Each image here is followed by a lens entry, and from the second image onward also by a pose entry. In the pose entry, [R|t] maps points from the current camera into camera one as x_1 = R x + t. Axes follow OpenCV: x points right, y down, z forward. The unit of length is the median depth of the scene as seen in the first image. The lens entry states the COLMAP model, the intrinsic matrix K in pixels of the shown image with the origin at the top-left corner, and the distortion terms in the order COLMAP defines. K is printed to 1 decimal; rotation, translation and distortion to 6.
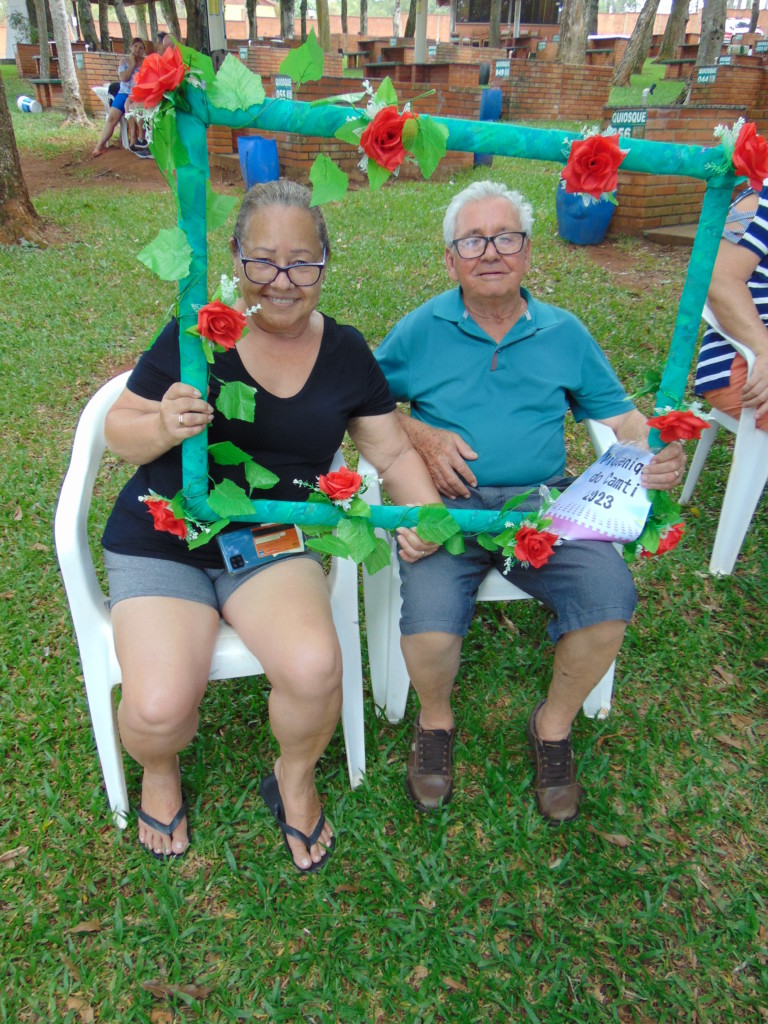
lens RADIAL K [[765.9, 0, 390.4], [0, 765.9, 515.2], [0, 0, 1]] dist [-0.019552, 0.046634]
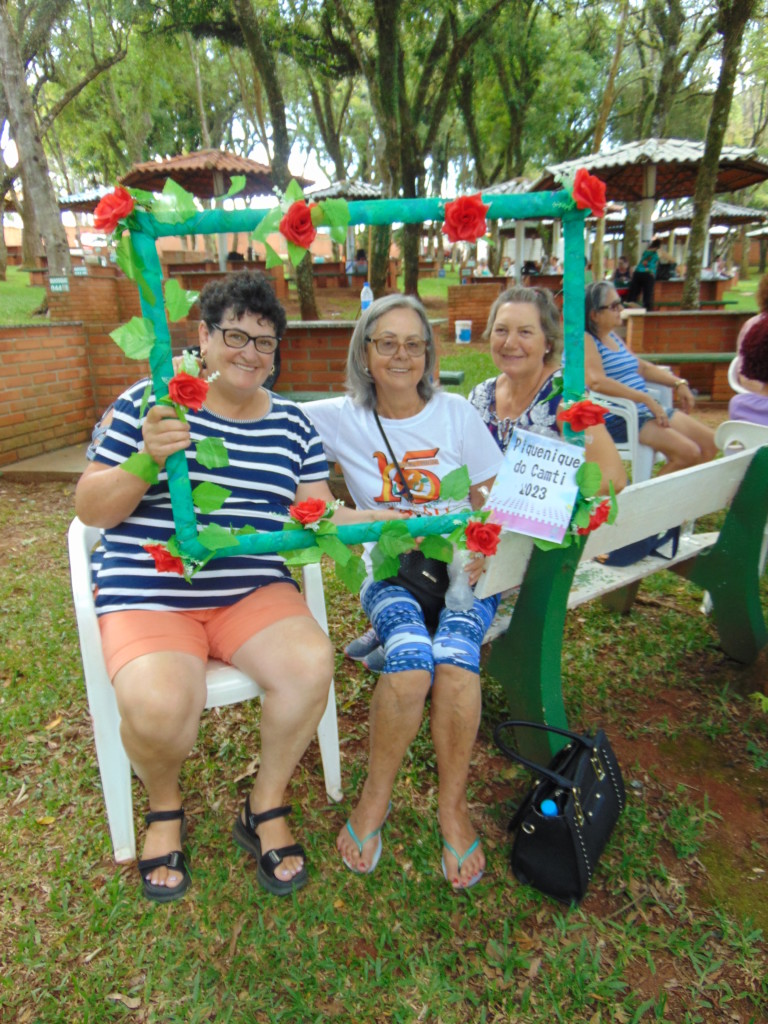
lens RADIAL K [[765.9, 0, 385.5], [0, 765.9, 509.2], [0, 0, 1]] dist [-0.019552, 0.046634]
pose [[0.987241, -0.159169, 0.004432, 0.047935], [0.158752, 0.981742, -0.104790, 0.102769], [0.012328, 0.104157, 0.994484, -0.168606]]
